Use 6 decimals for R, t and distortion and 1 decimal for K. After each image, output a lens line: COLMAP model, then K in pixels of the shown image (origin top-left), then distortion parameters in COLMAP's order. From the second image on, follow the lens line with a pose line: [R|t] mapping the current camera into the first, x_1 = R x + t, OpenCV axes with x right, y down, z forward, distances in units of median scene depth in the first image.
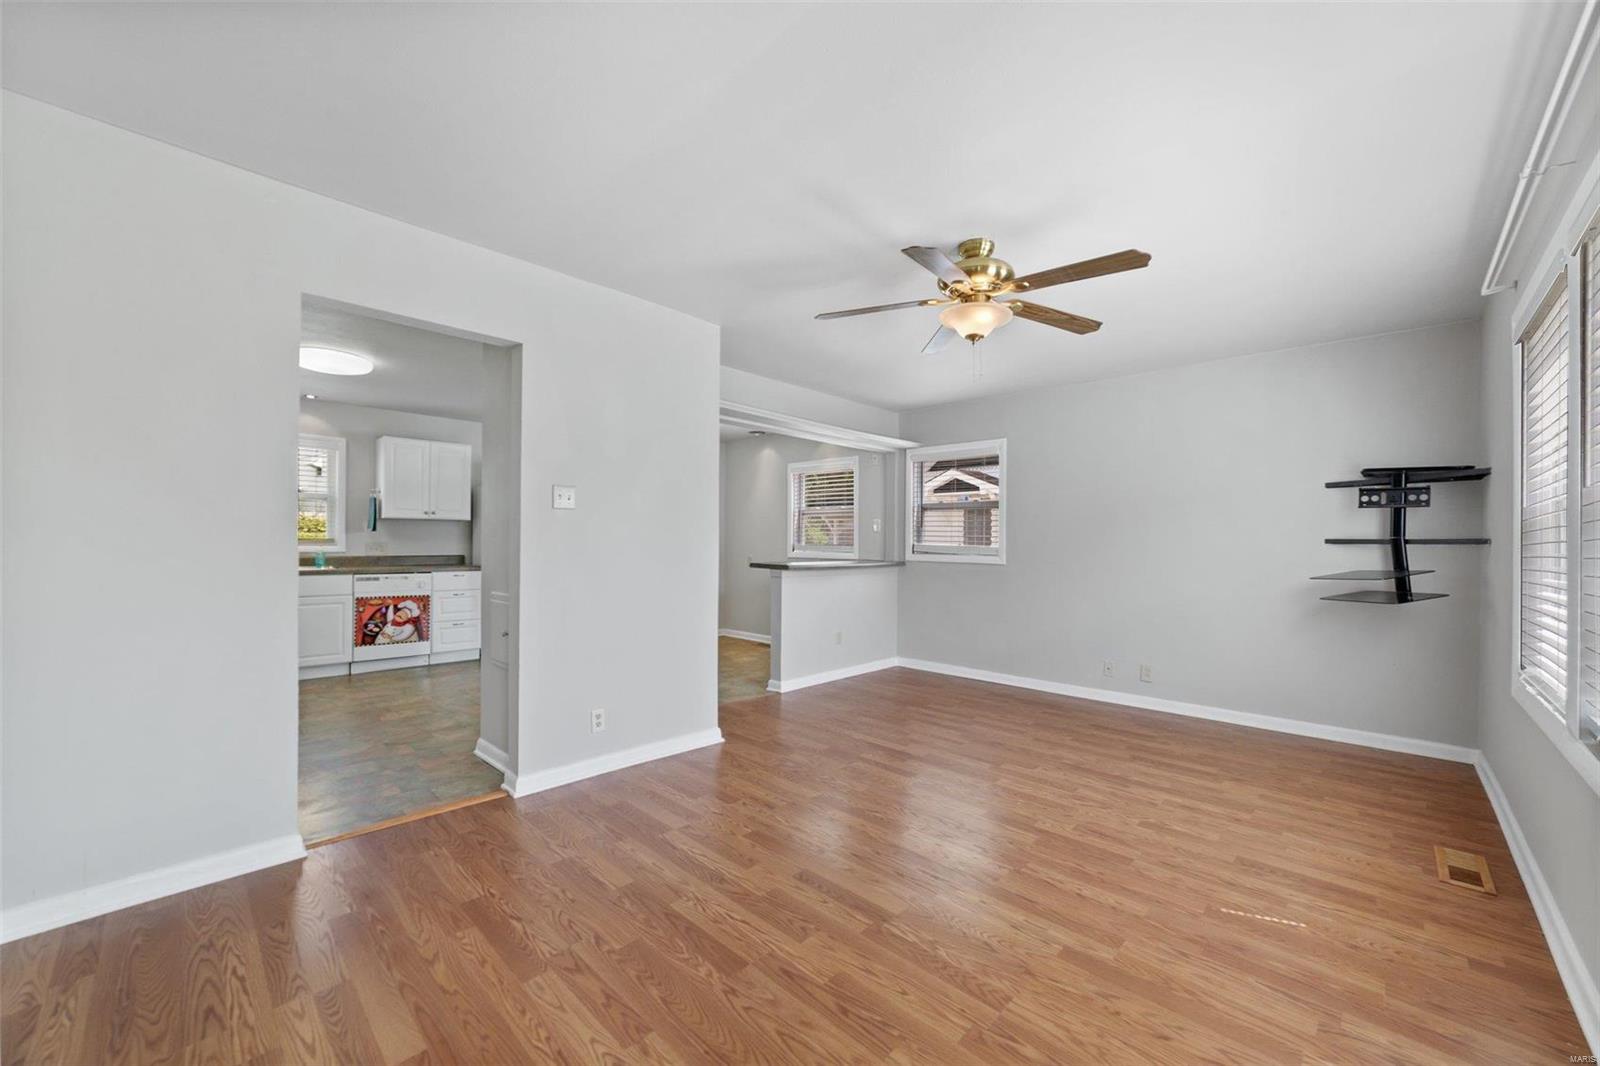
lens RADIAL K [[618.0, 0, 802.1], [0, 618.0, 541.1], [0, 0, 1]] dist [-0.023799, 0.009920]
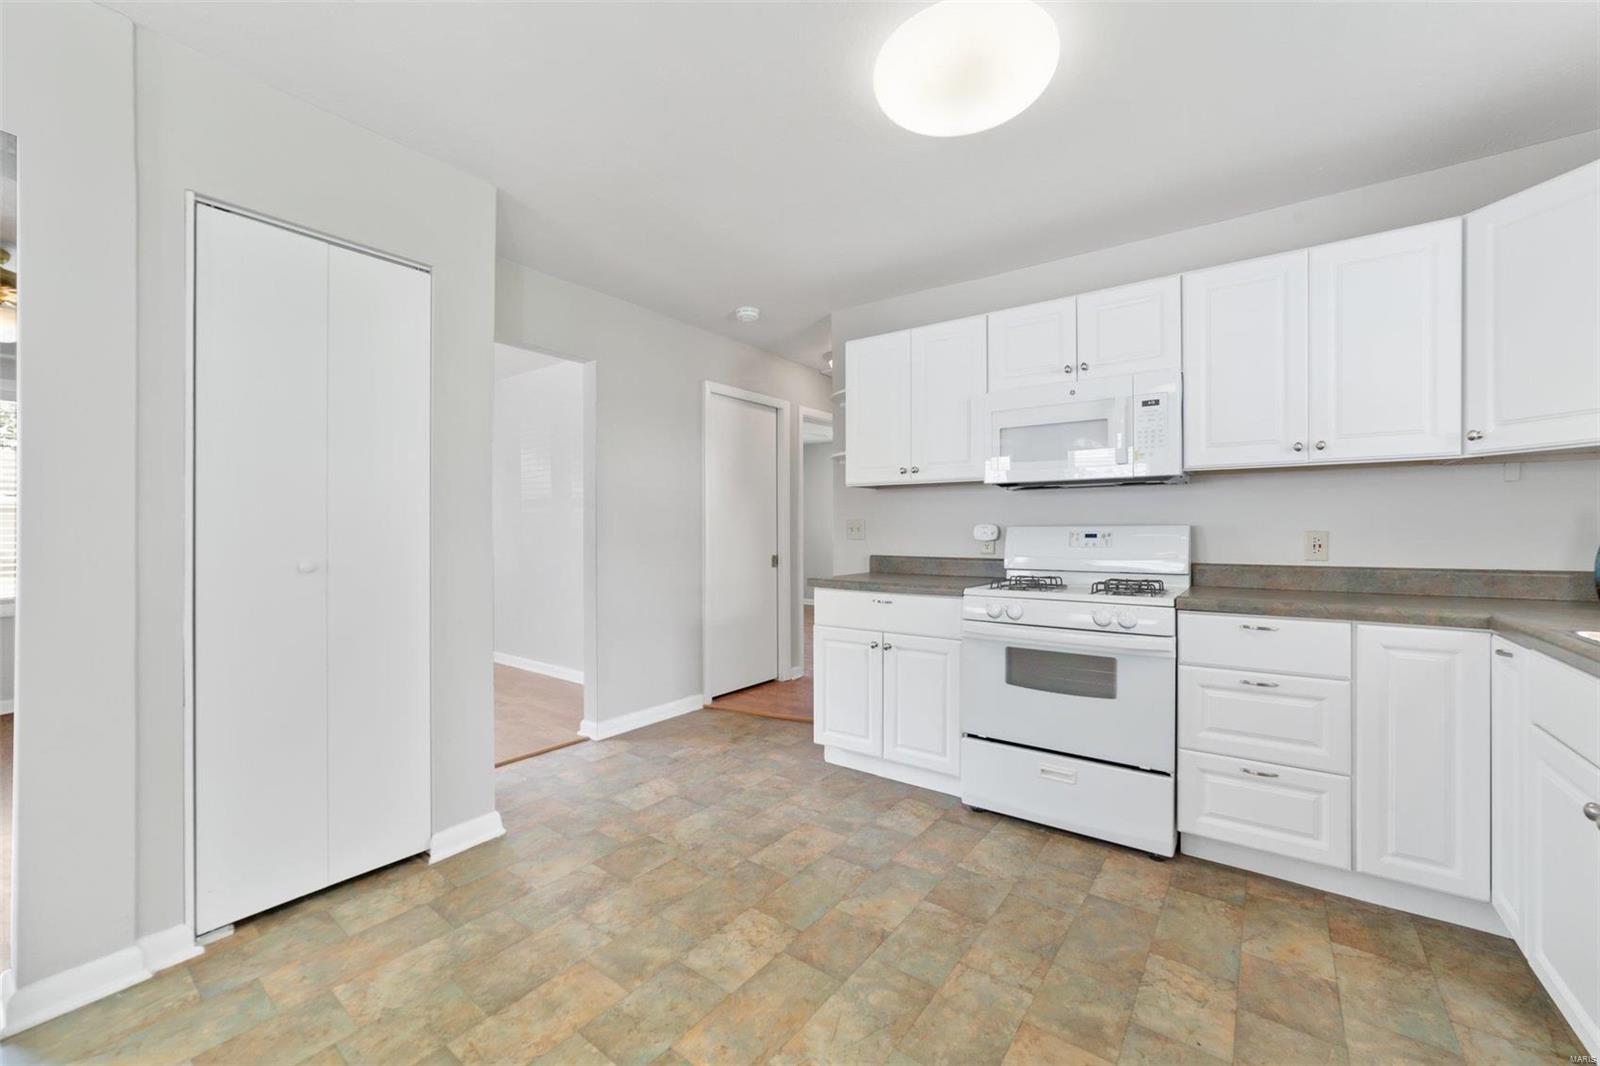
lens RADIAL K [[628.0, 0, 804.2], [0, 628.0, 530.0], [0, 0, 1]] dist [-0.028552, 0.011053]
pose [[-0.991523, -0.008762, -0.129639, -0.488064], [-0.008226, 0.999955, -0.004672, 0.003548], [0.129674, -0.003566, -0.991550, 1.093826]]
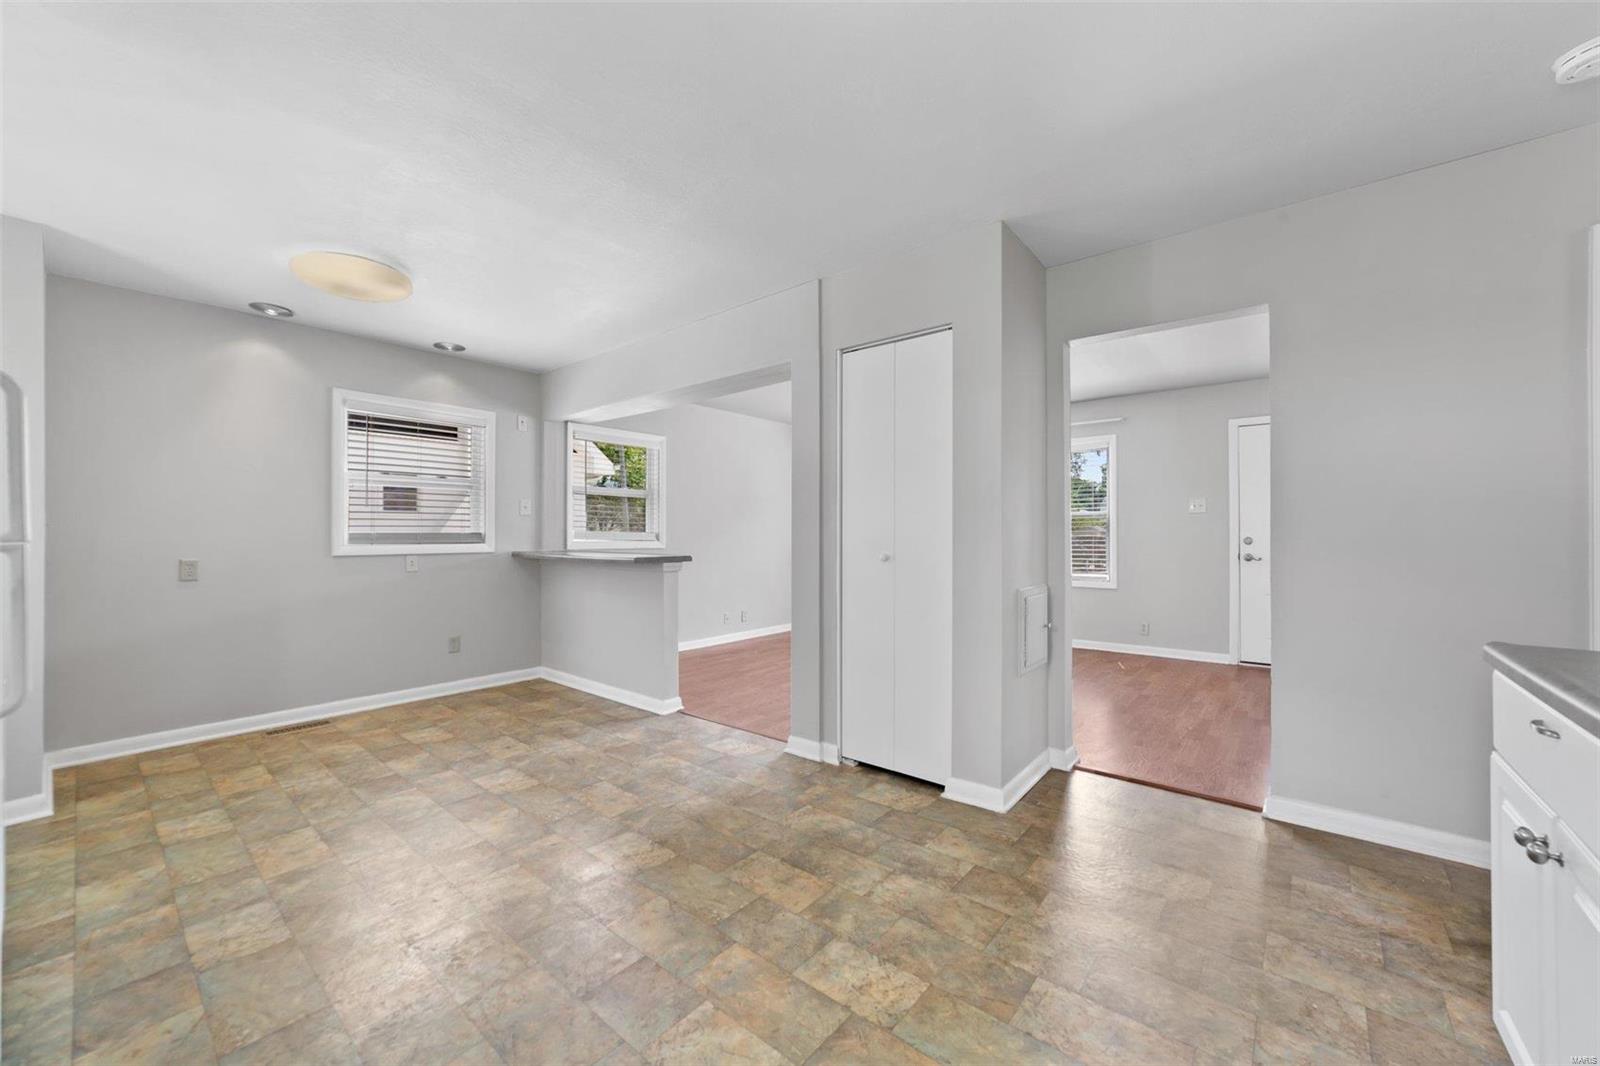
lens RADIAL K [[615.7, 0, 795.9], [0, 615.7, 524.0], [0, 0, 1]] dist [-0.027095, 0.010610]
pose [[-0.073897, 0.005268, 0.997252, -0.791472], [-0.002070, 0.999983, -0.005436, -0.000627], [-0.997264, -0.002466, -0.073885, 0.823793]]
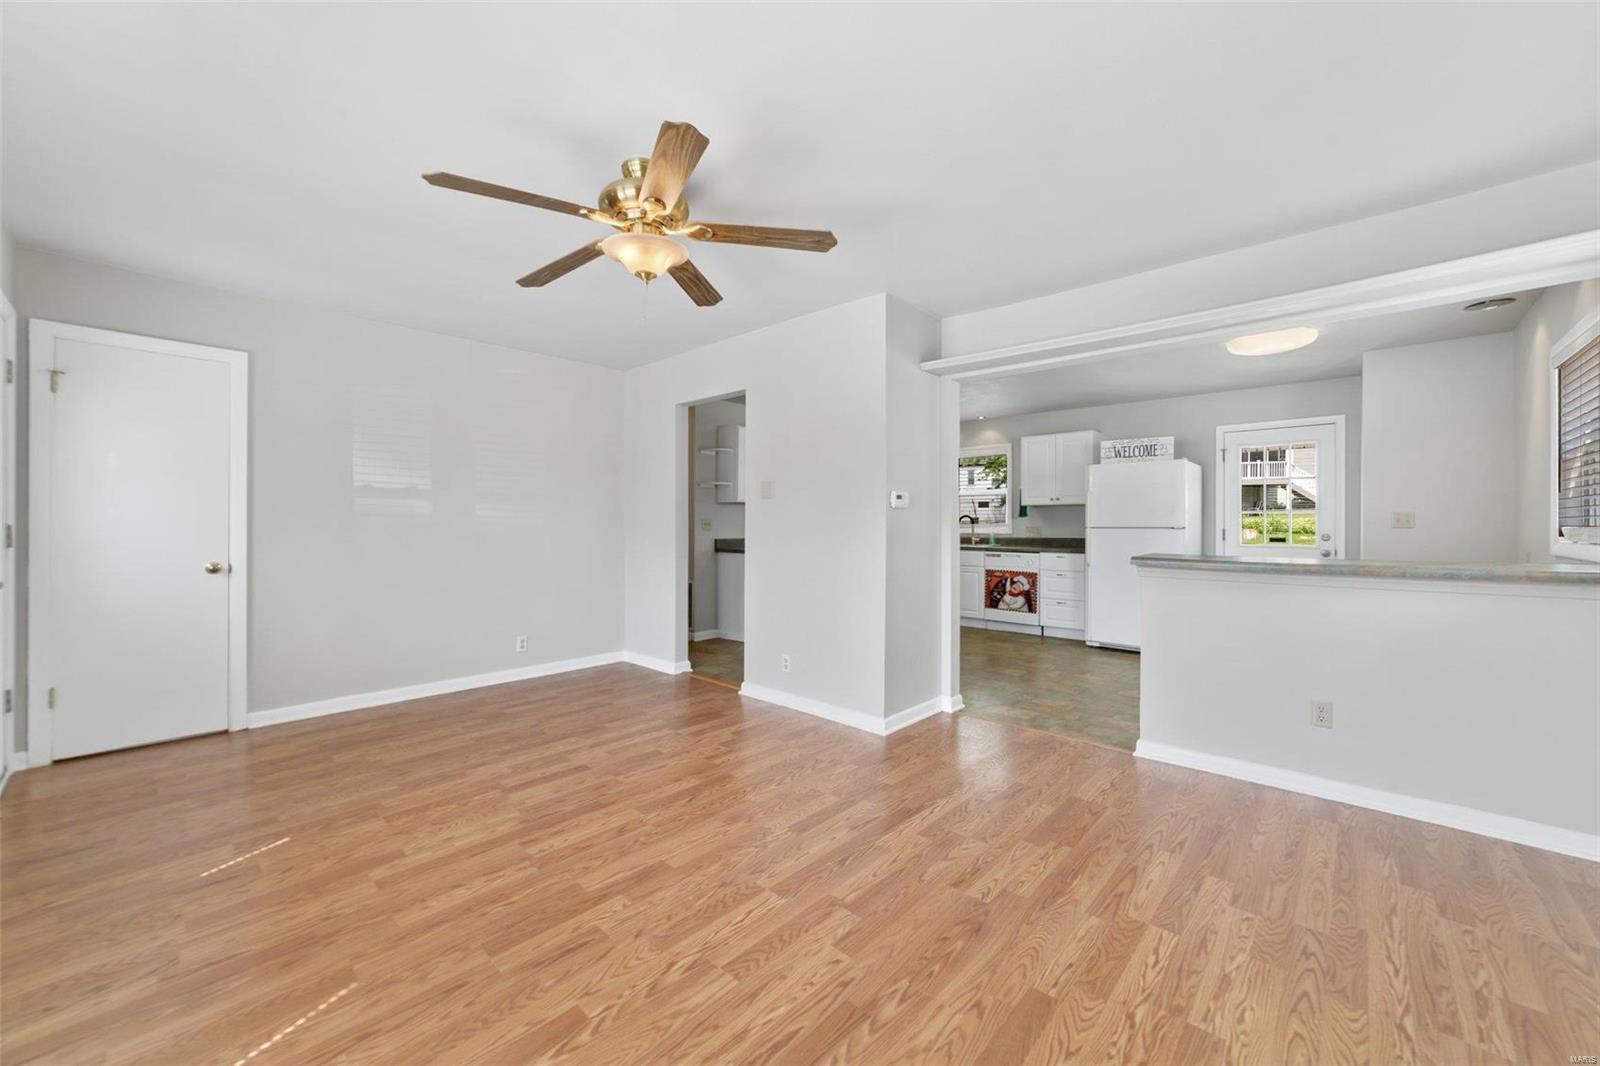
lens RADIAL K [[617.0, 0, 799.9], [0, 617.0, 524.7], [0, 0, 1]] dist [-0.026884, 0.009865]
pose [[0.022221, -0.008162, -0.999720, 0.542187], [0.000737, 0.999967, -0.008148, 0.009137], [0.999753, -0.000556, 0.022226, 0.576608]]
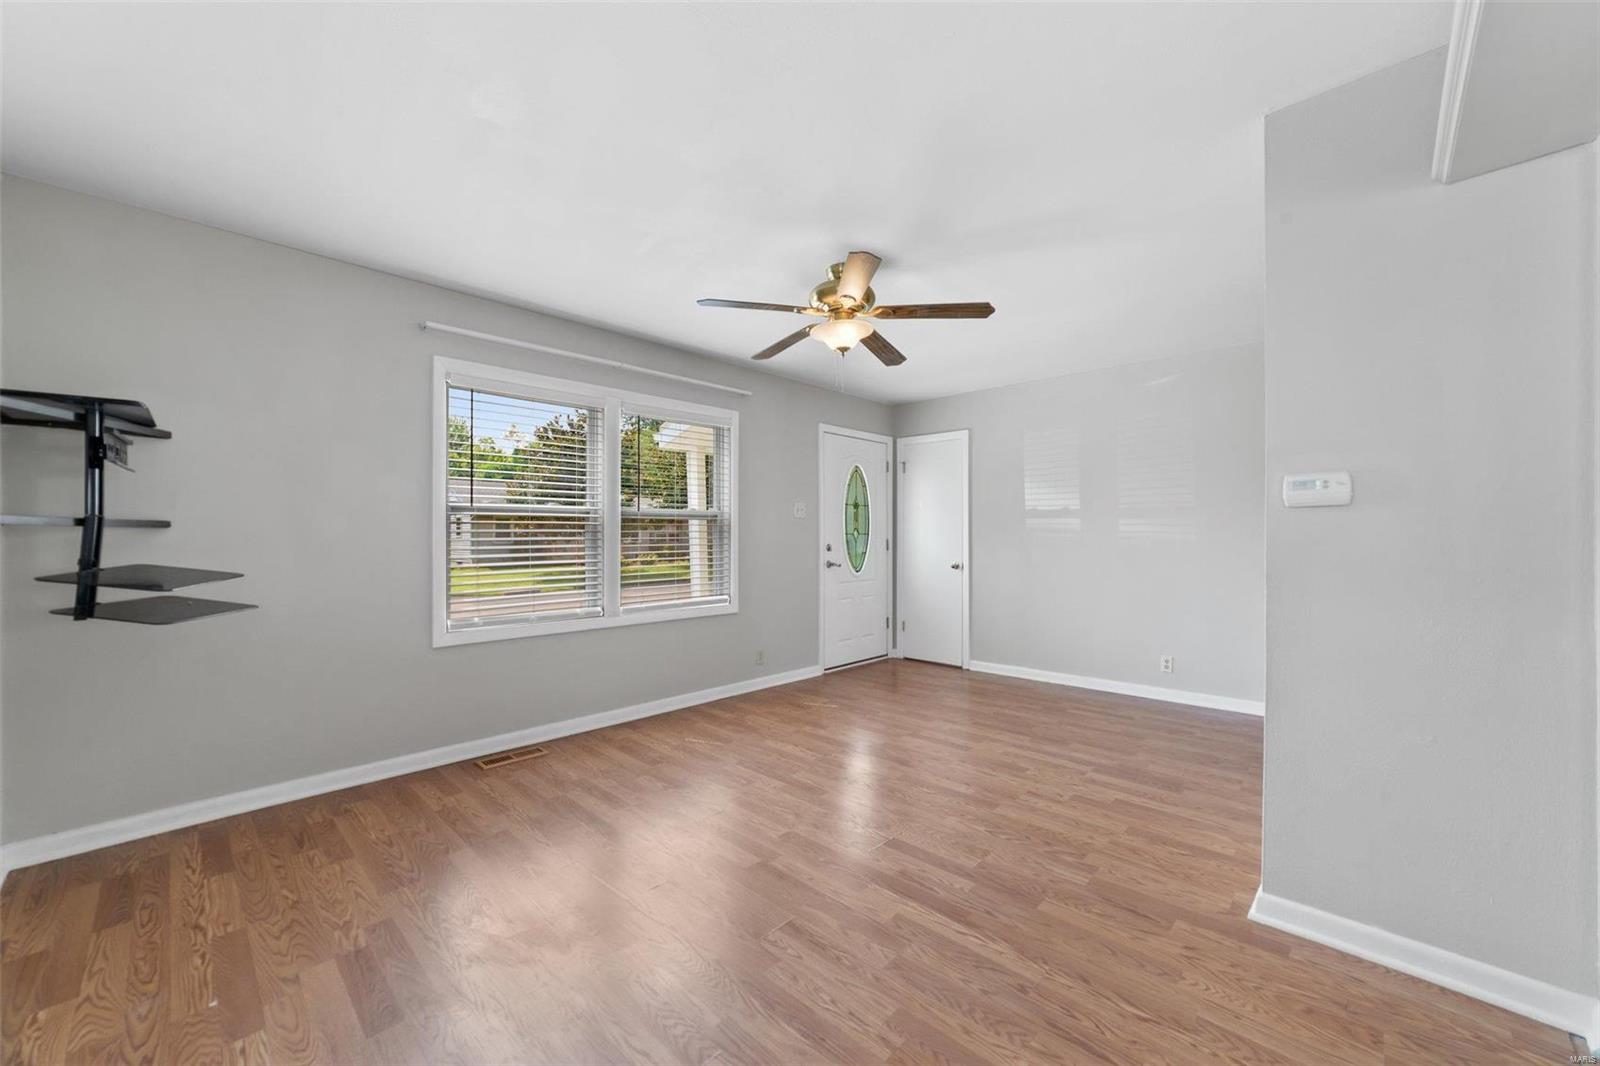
lens RADIAL K [[618.0, 0, 802.1], [0, 618.0, 541.1], [0, 0, 1]] dist [-0.023799, 0.009920]
pose [[-0.999940, -0.009702, -0.005041, 0.172132], [-0.009715, 0.999949, 0.002577, 0.006739], [0.005016, 0.002626, -0.999984, 1.021981]]
